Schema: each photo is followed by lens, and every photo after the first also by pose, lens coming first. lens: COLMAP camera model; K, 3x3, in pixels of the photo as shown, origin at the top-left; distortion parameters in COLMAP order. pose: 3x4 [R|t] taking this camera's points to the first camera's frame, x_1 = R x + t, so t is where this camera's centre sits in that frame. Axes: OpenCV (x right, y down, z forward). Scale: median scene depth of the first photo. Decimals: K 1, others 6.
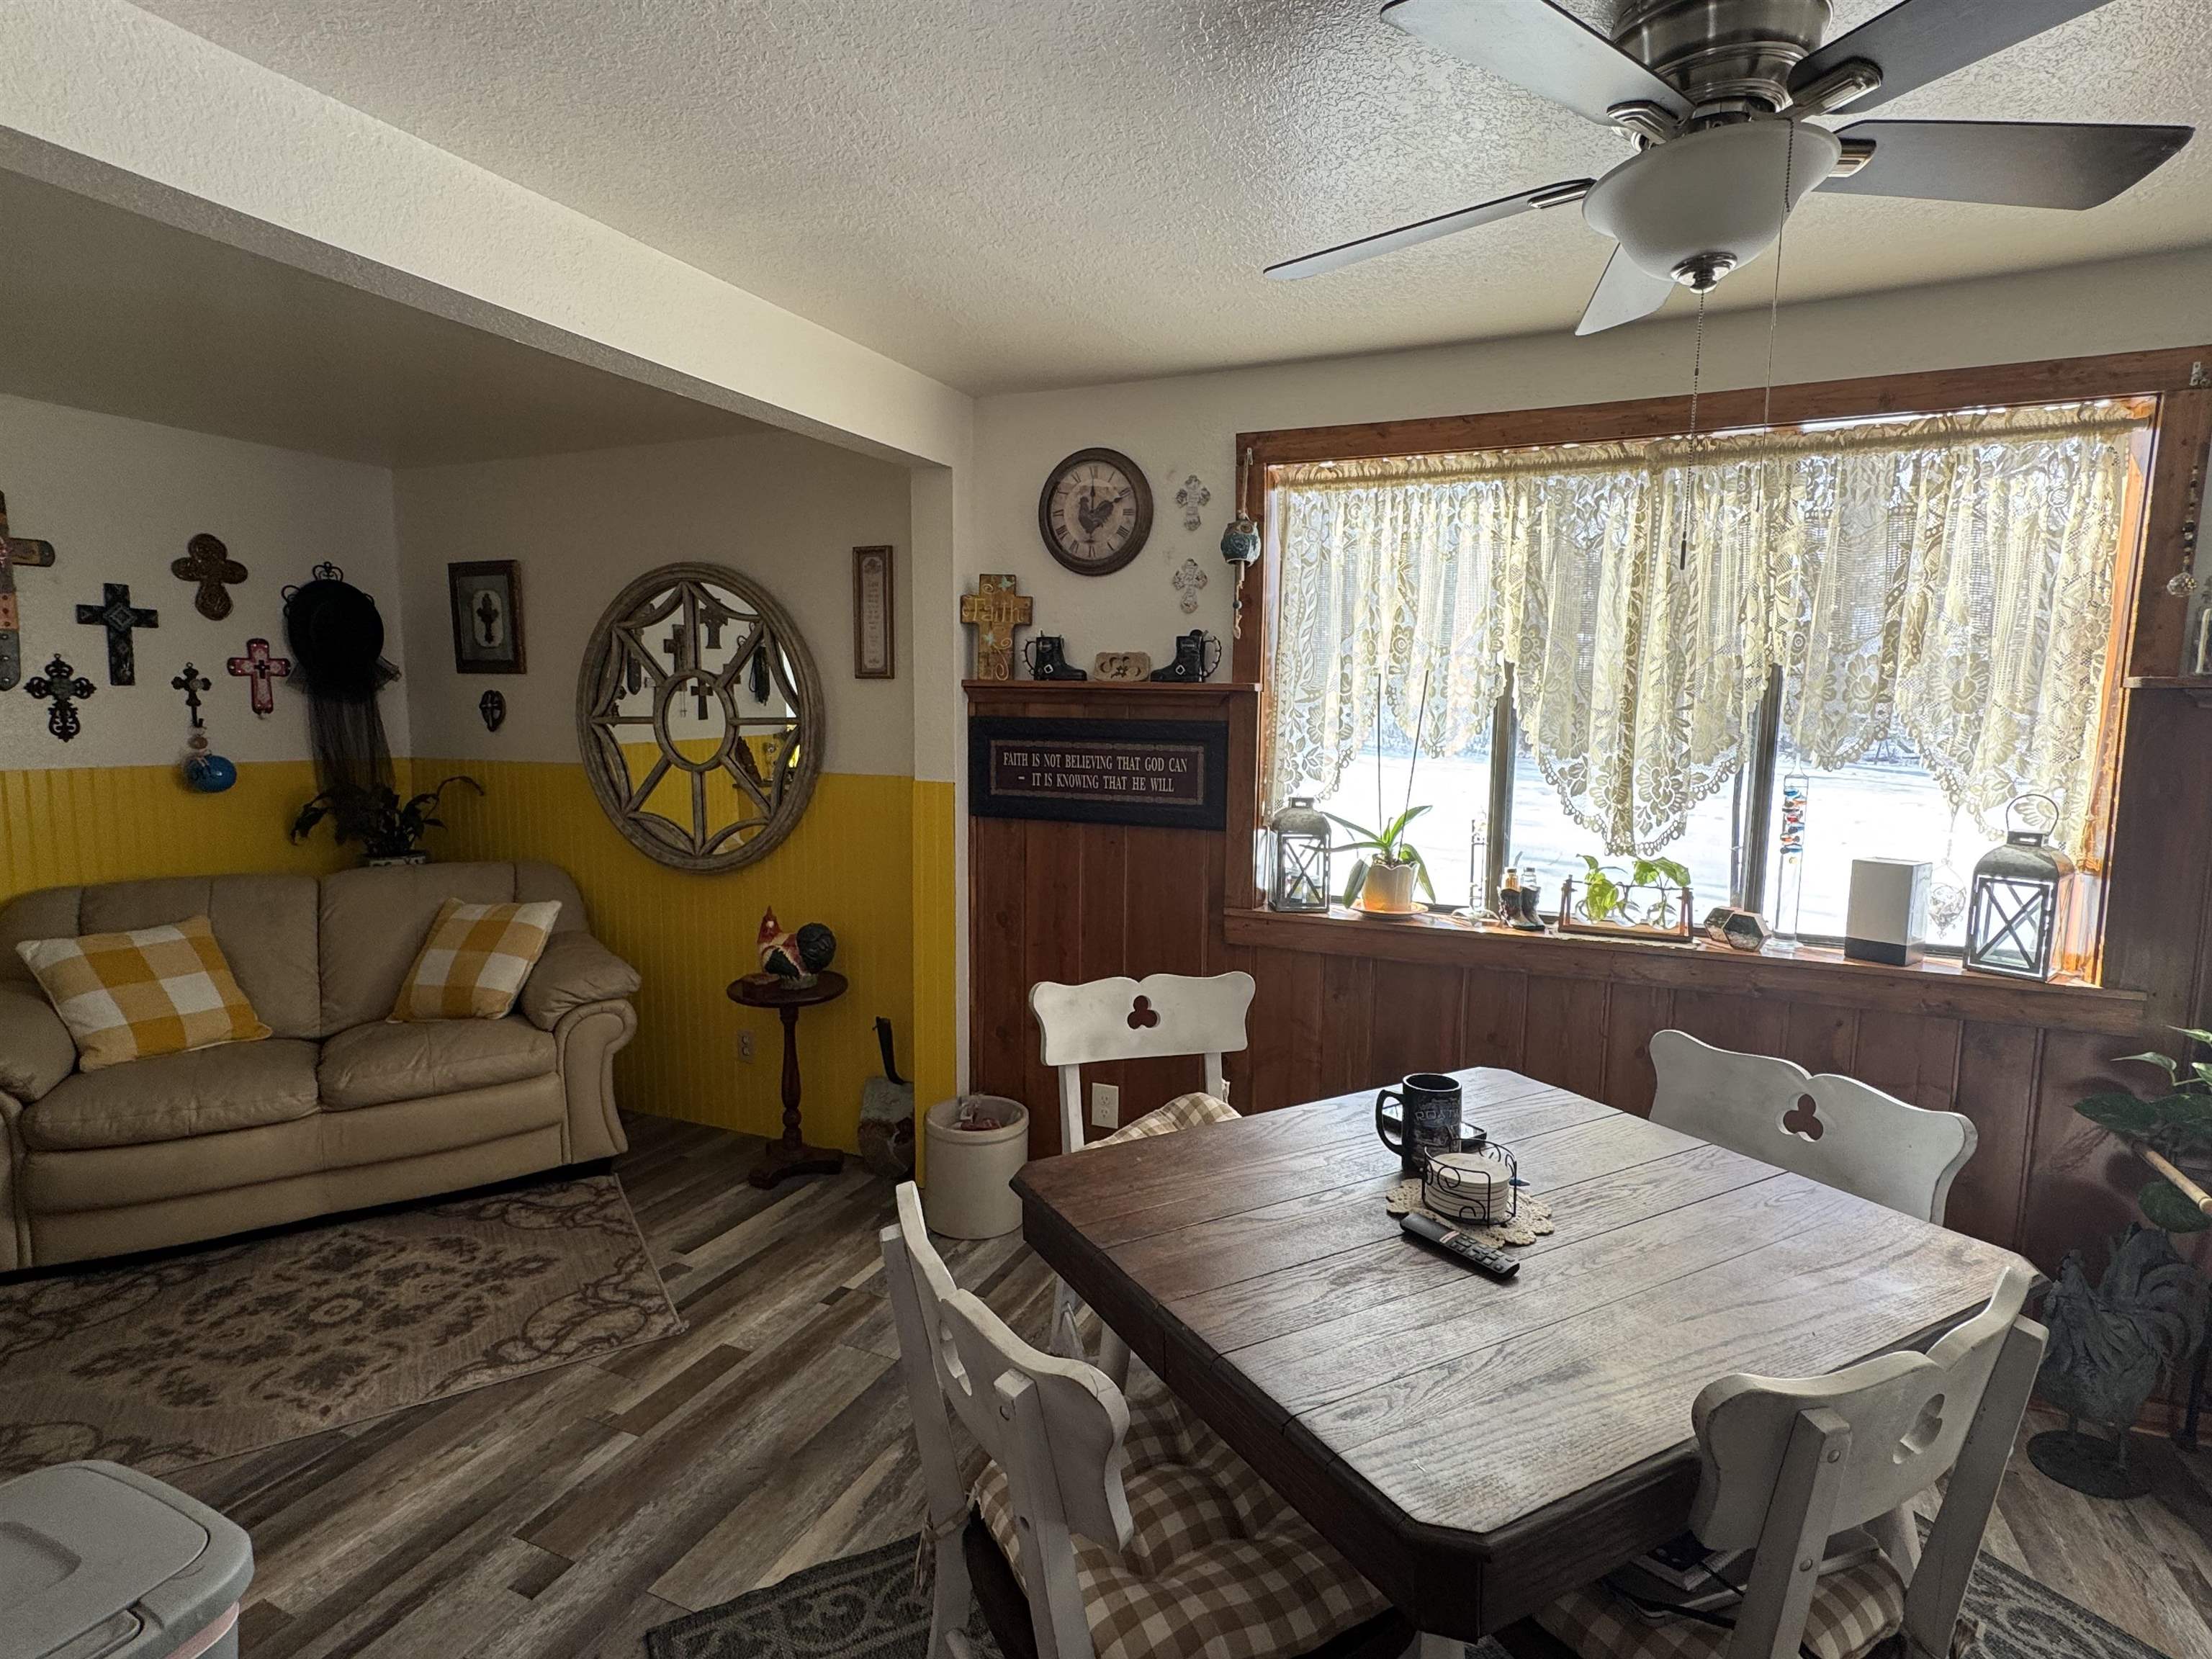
lens RADIAL K [[1118.8, 0, 1106.6], [0, 1118.8, 829.6], [0, 0, 1]] dist [-0.000247, 0.001139]
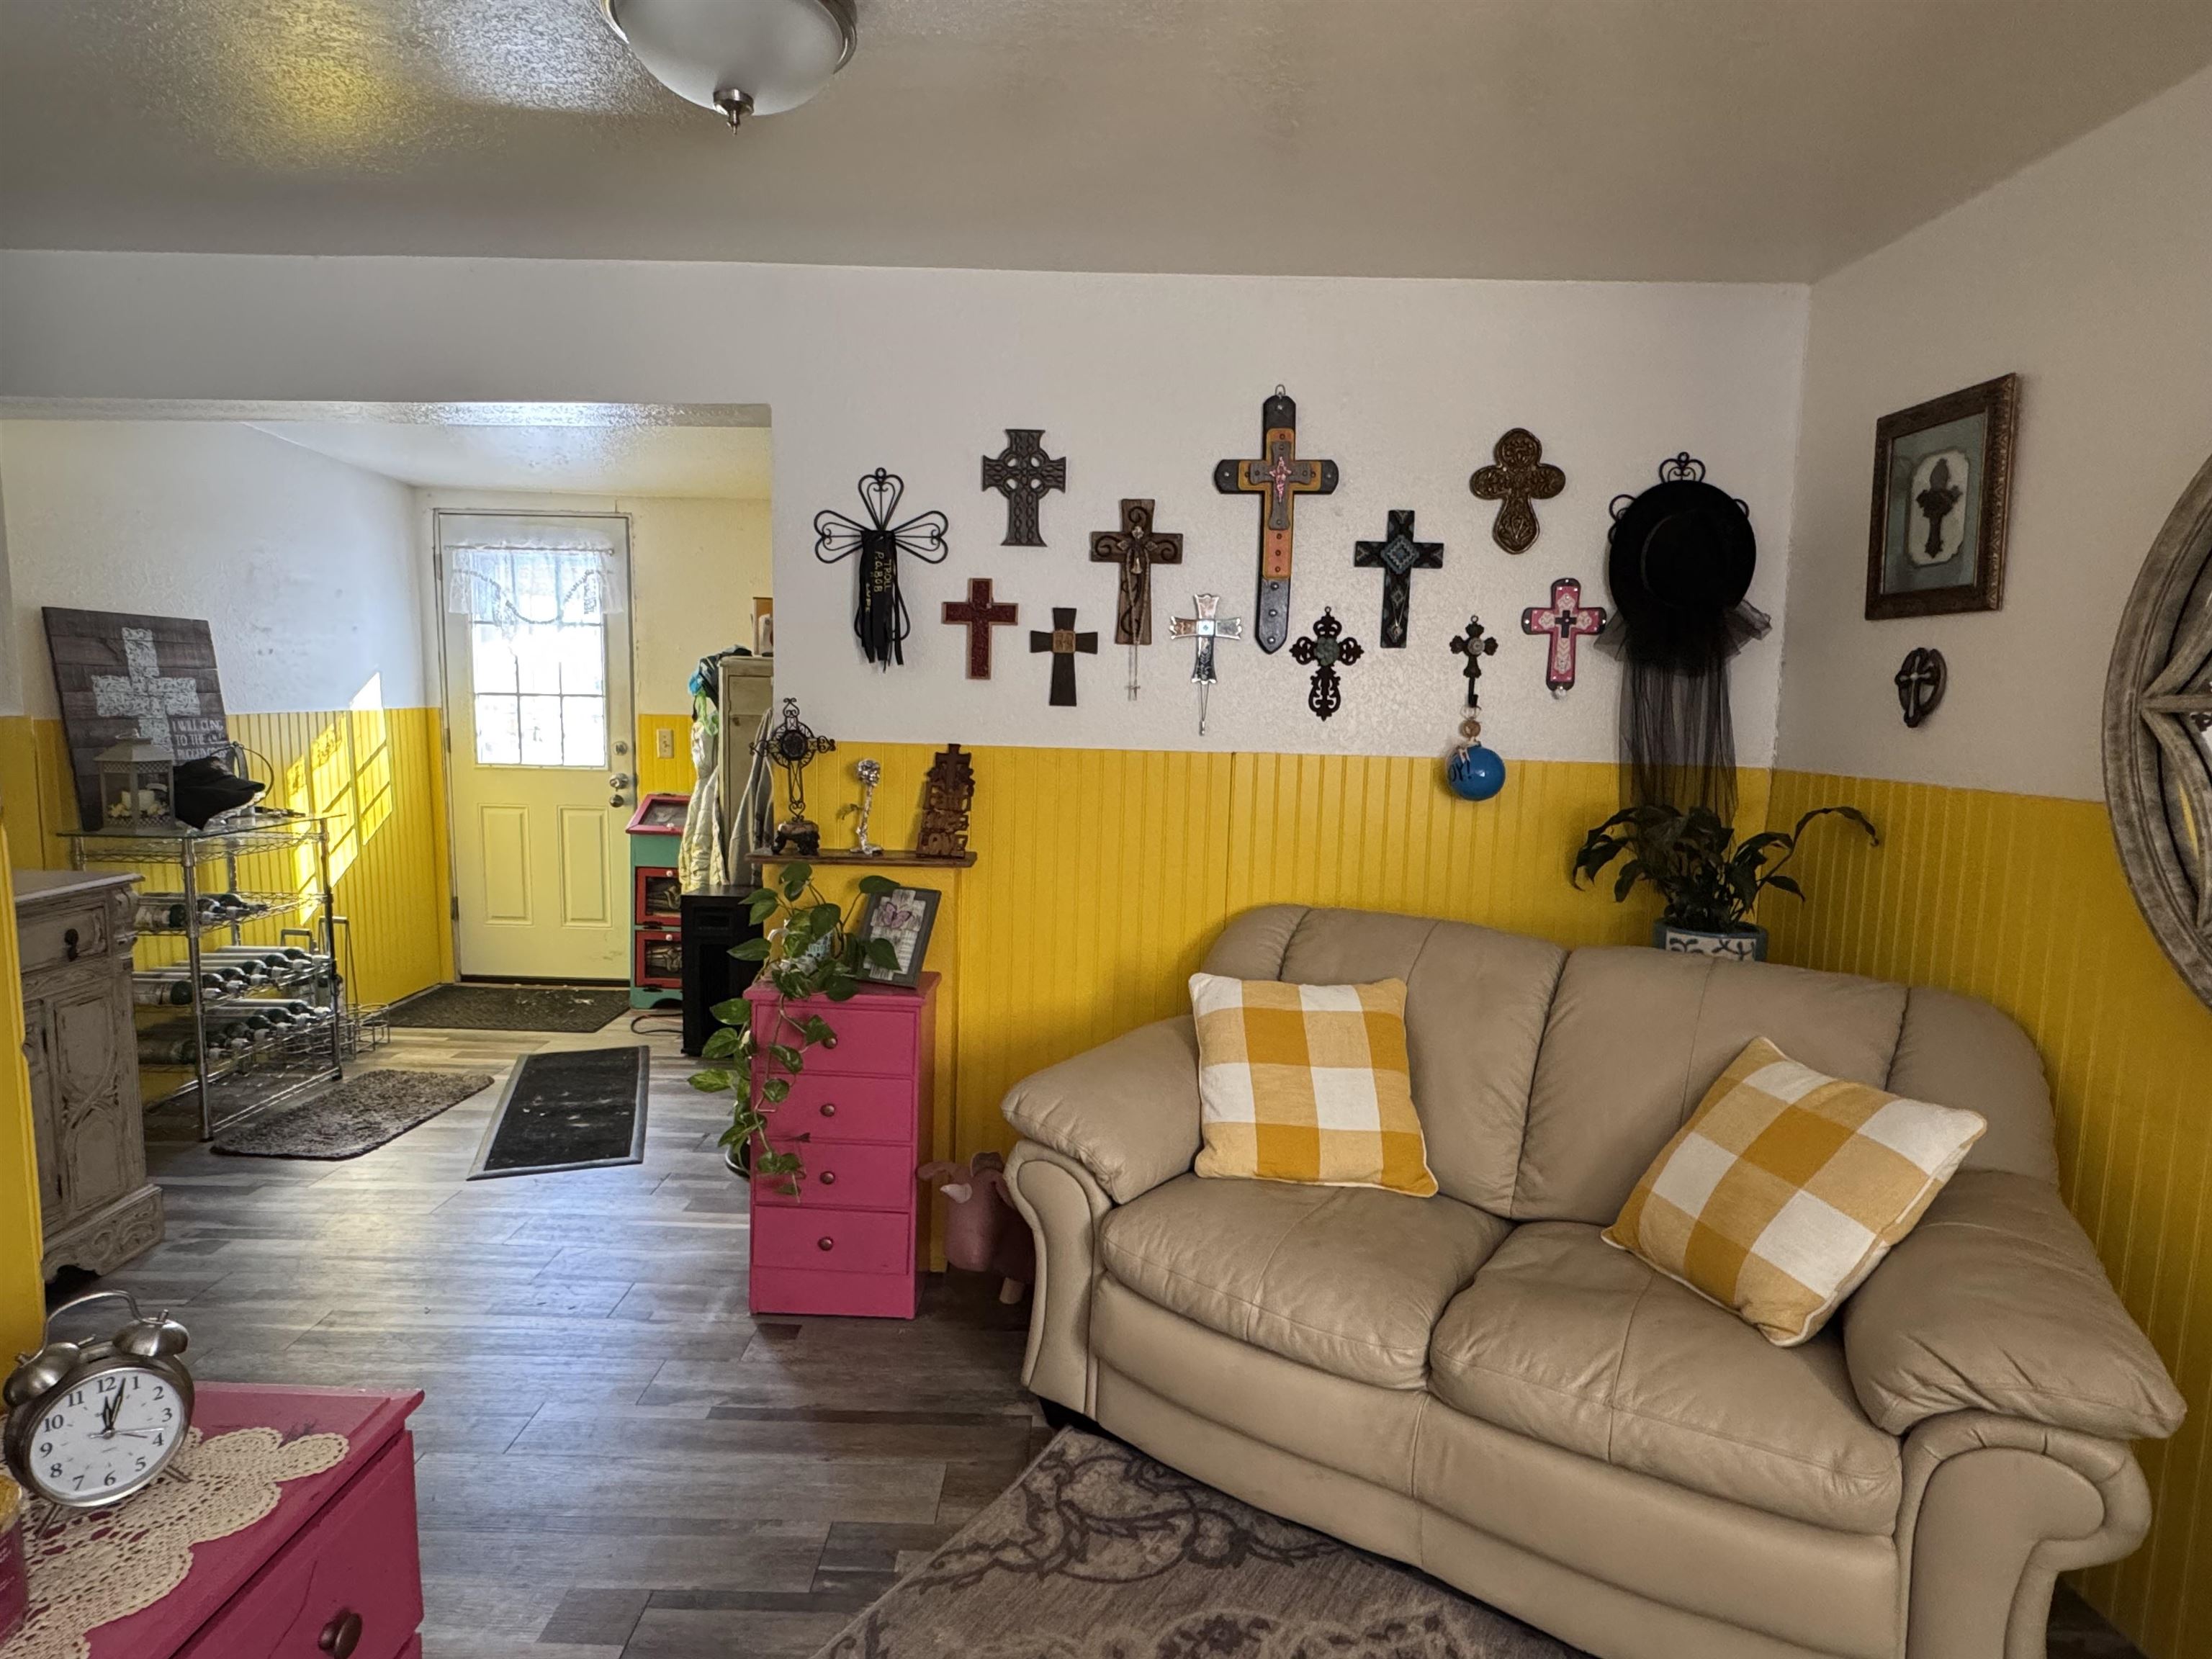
lens RADIAL K [[1169.3, 0, 1103.9], [0, 1169.3, 826.0], [0, 0, 1]] dist [-0.002287, 0.000939]
pose [[0.397804, 0.103019, -0.911668, -0.223578], [-0.121038, 0.990884, 0.059156, -0.032451], [0.909451, 0.086814, 0.406647, 0.497053]]
